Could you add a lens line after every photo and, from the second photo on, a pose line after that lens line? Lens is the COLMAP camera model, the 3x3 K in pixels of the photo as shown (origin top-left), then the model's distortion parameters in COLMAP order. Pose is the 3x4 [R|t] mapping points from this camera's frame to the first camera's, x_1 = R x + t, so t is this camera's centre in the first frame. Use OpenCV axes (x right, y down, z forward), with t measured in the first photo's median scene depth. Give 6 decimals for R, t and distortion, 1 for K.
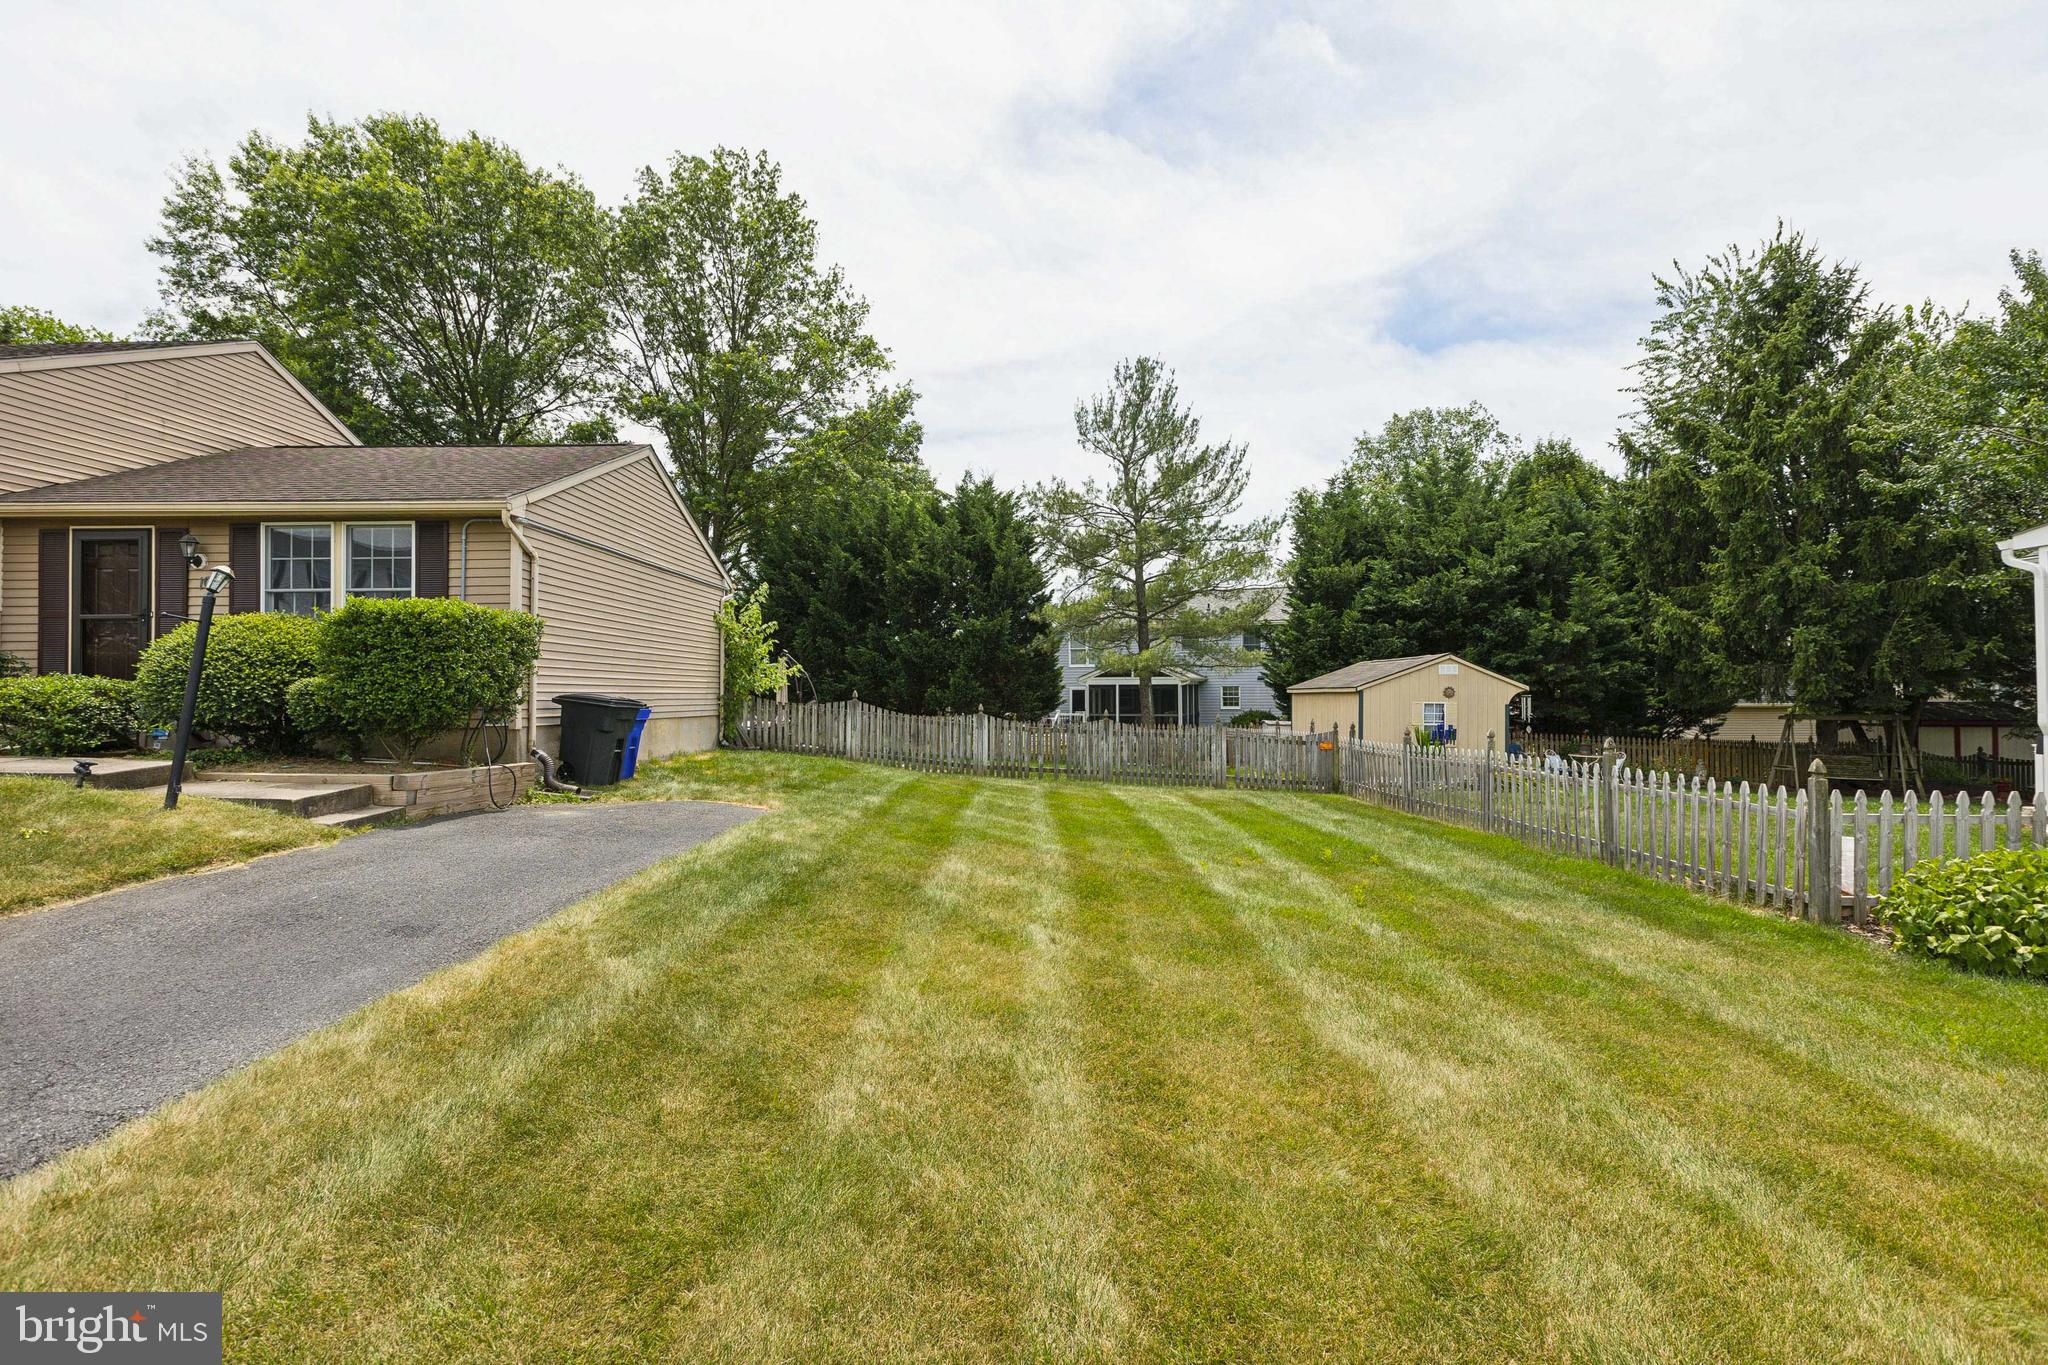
lens RADIAL K [[955.6, 0, 1014.0], [0, 955.6, 694.3], [0, 0, 1]] dist [-0.010580, -0.000261]
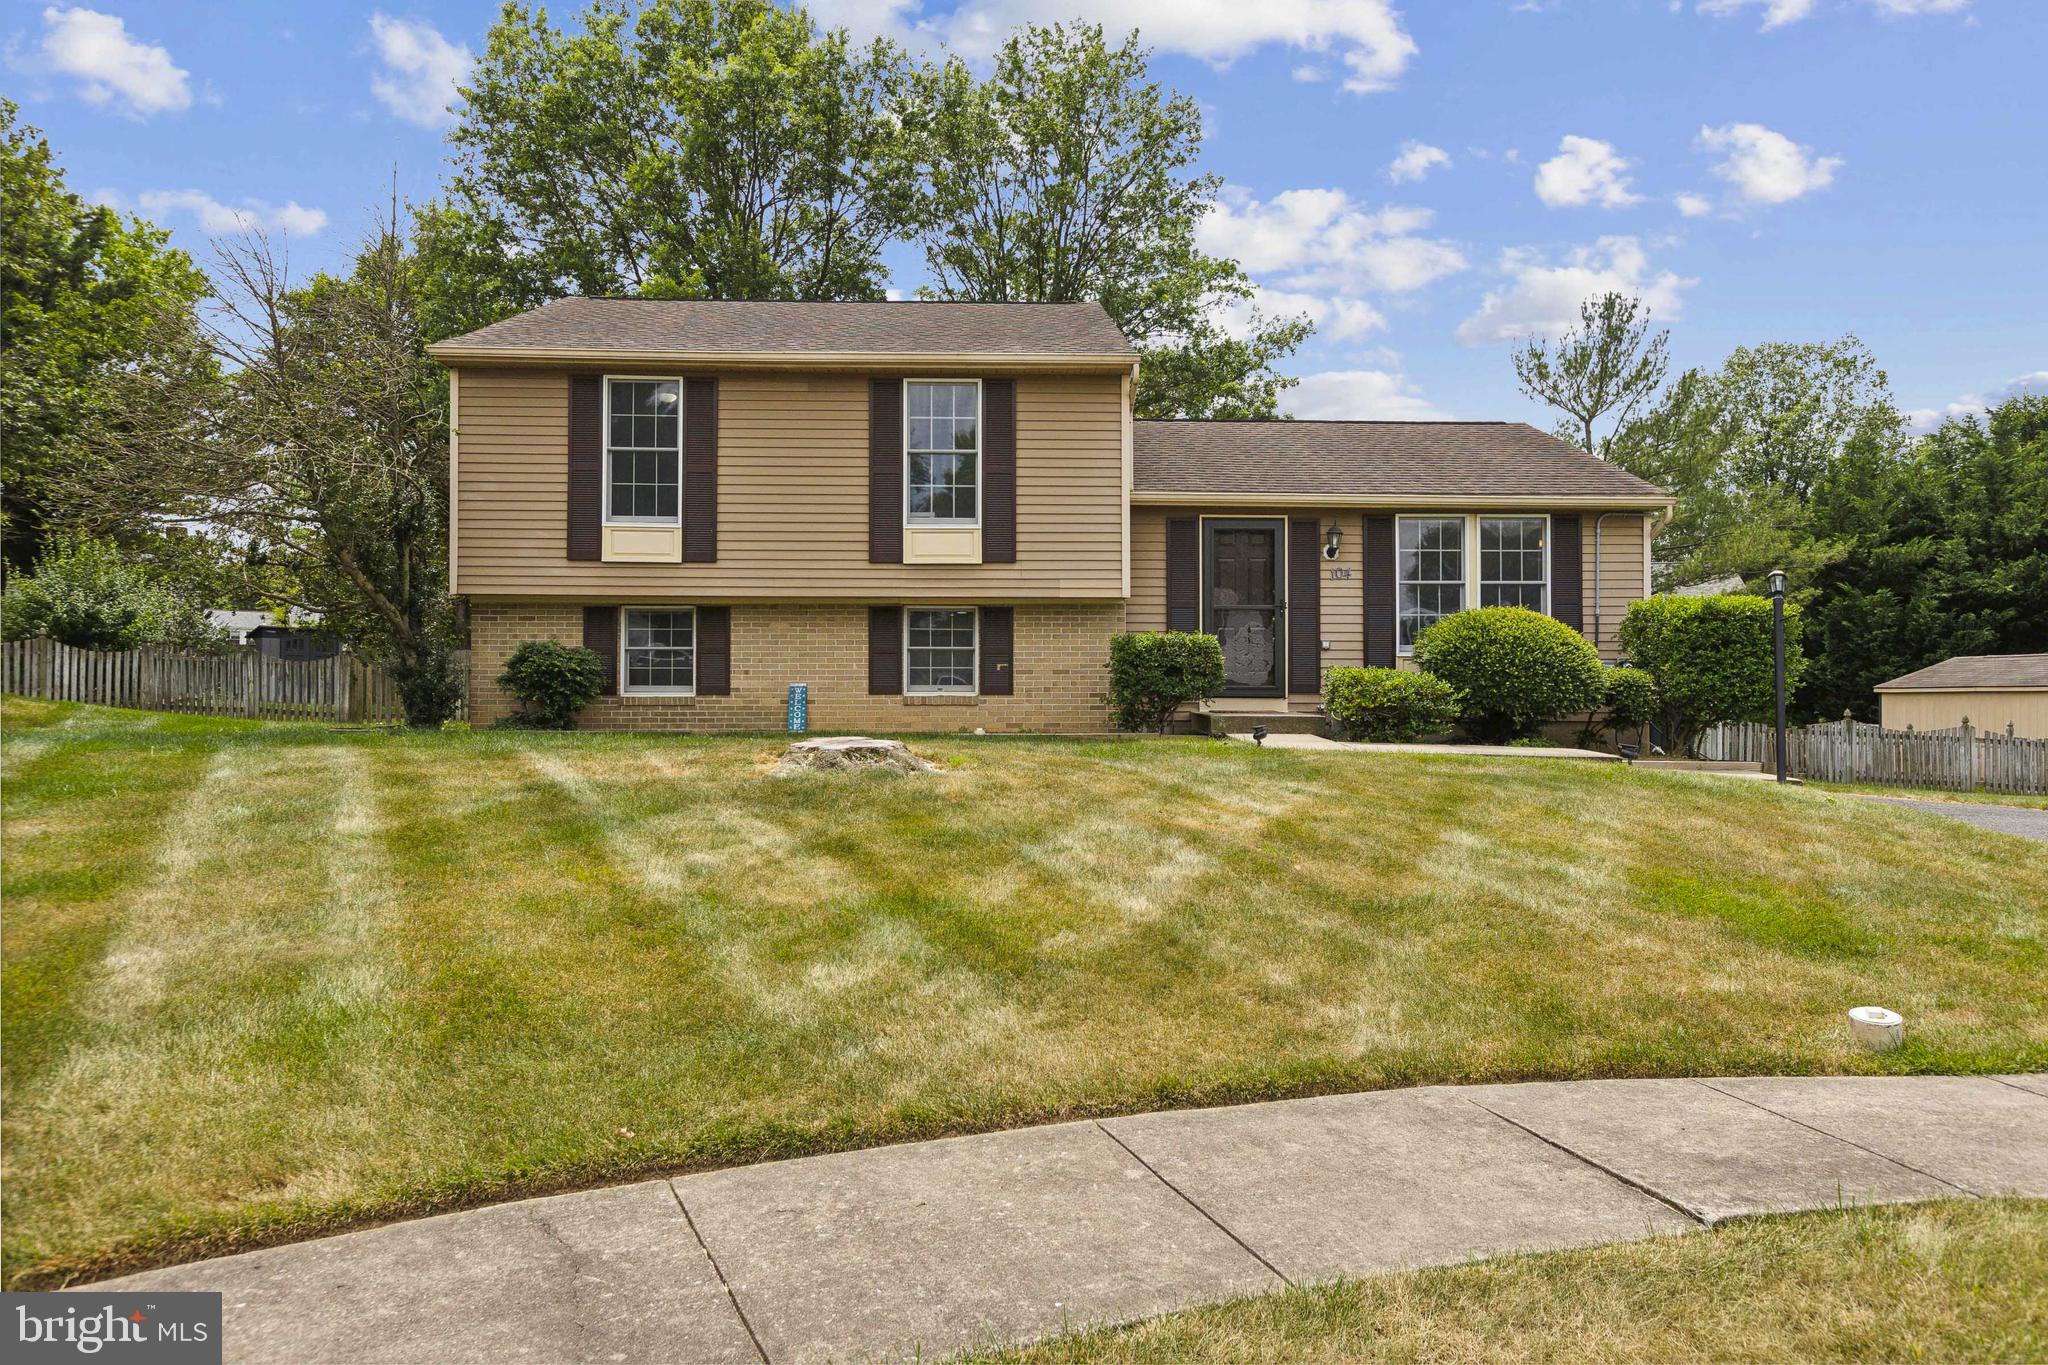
lens RADIAL K [[1317.8, 0, 1029.2], [0, 1317.8, 686.4], [0, 0, 1]] dist [0.004968, -0.006348]
pose [[0.998450, 0.003907, 0.055521, -0.486265], [-0.003493, 0.999965, -0.007538, 0.004237], [-0.055548, 0.007333, 0.998429, -0.138610]]
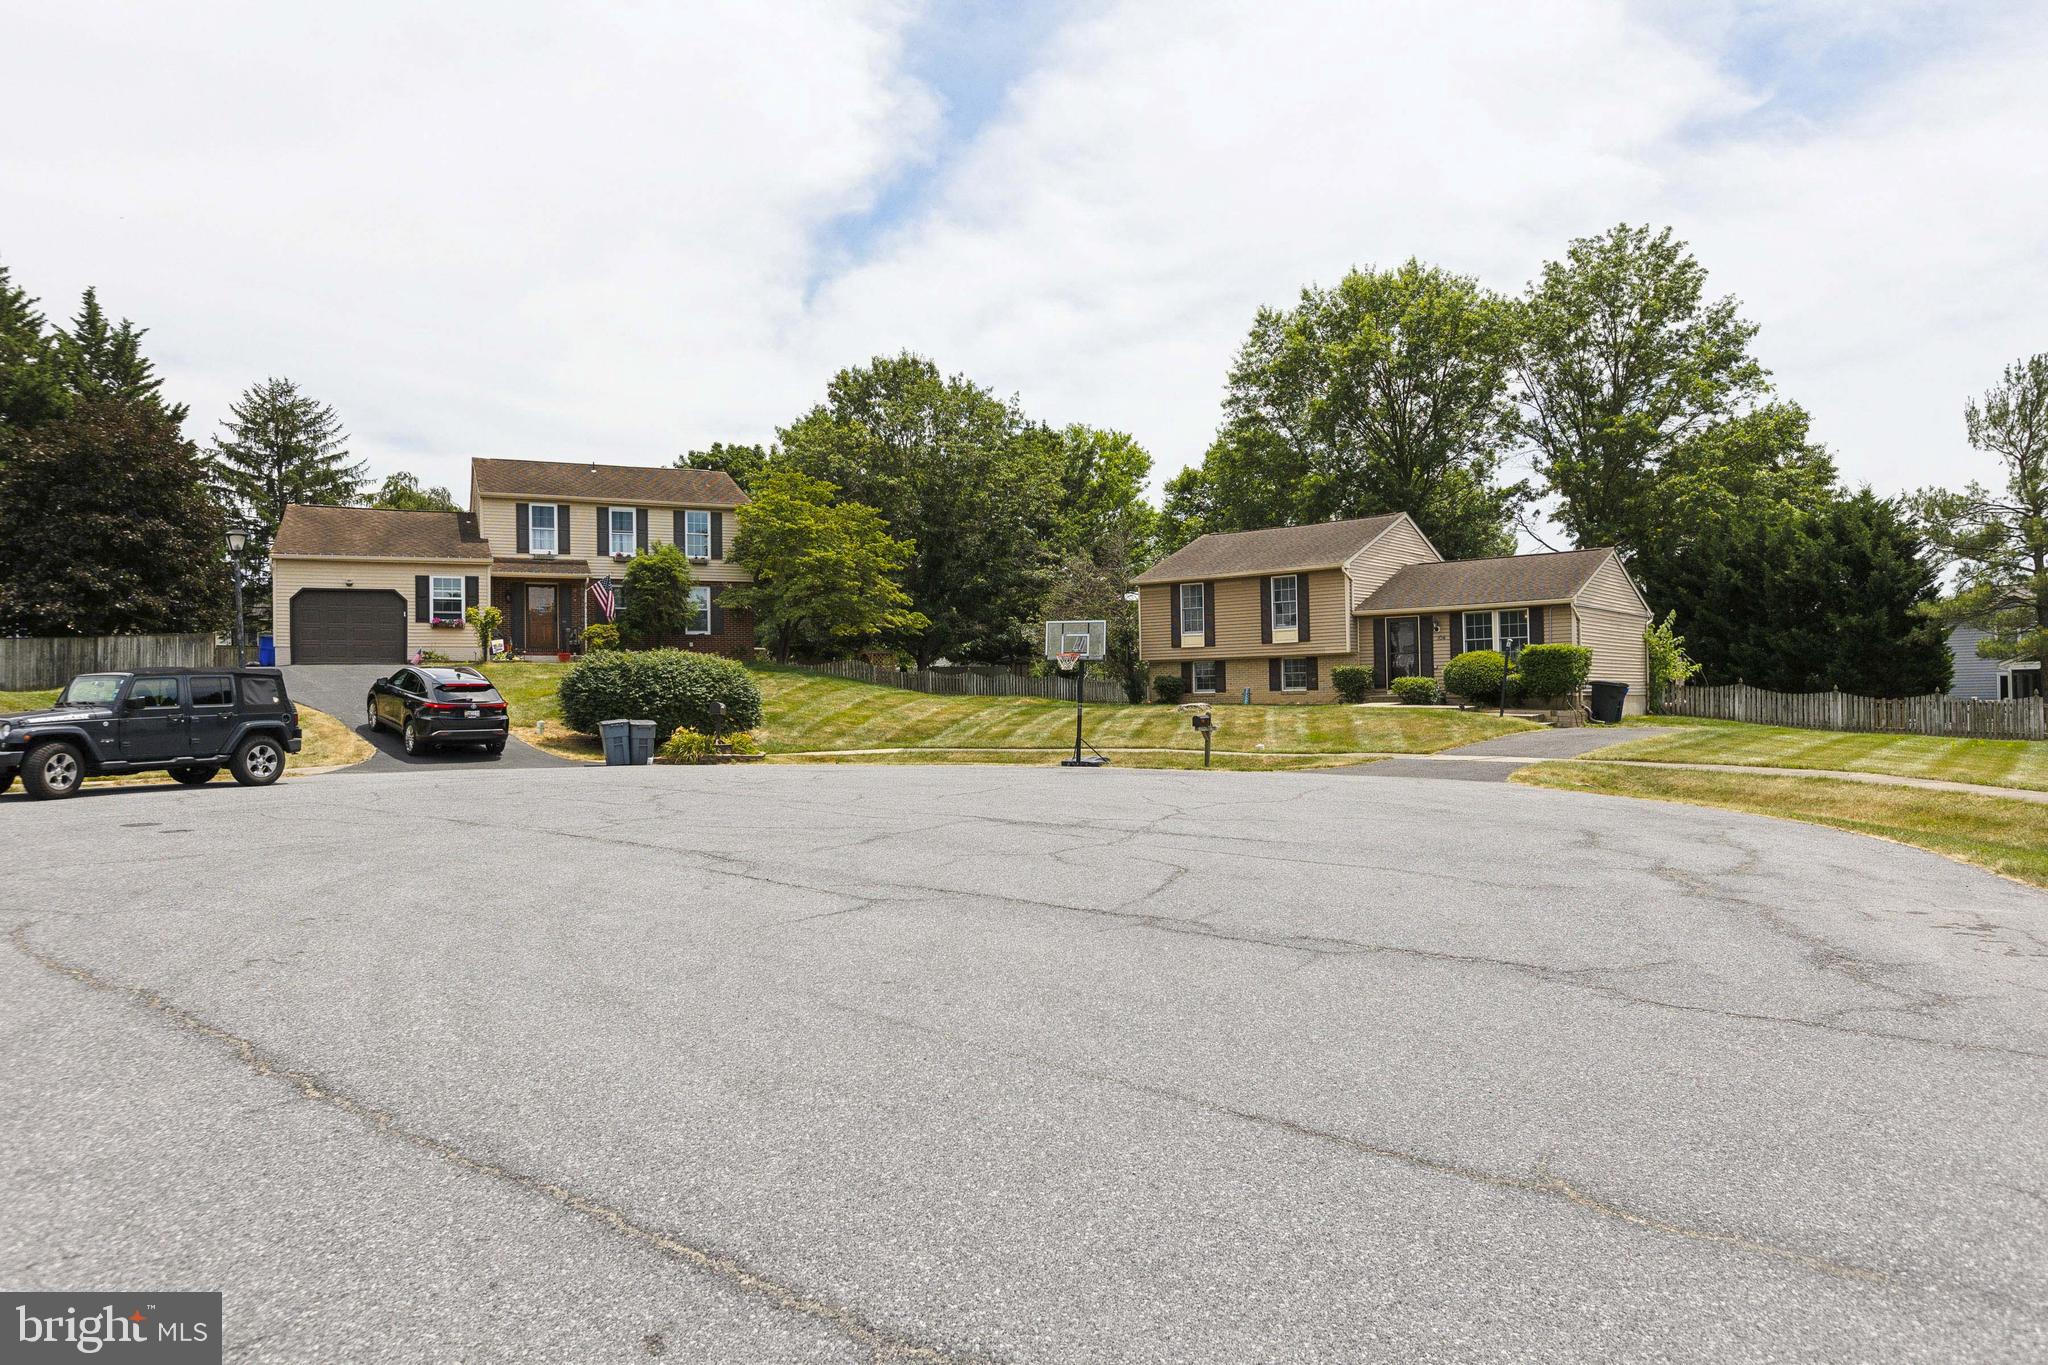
lens RADIAL K [[1317.8, 0, 1030.0], [0, 1317.8, 681.8], [0, 0, 1]] dist [0.004968, -0.006348]
pose [[0.792282, -0.021595, -0.609773, 0.146692], [0.014425, 0.999757, -0.016664, 0.014035], [0.609984, 0.004407, 0.792401, -0.906012]]
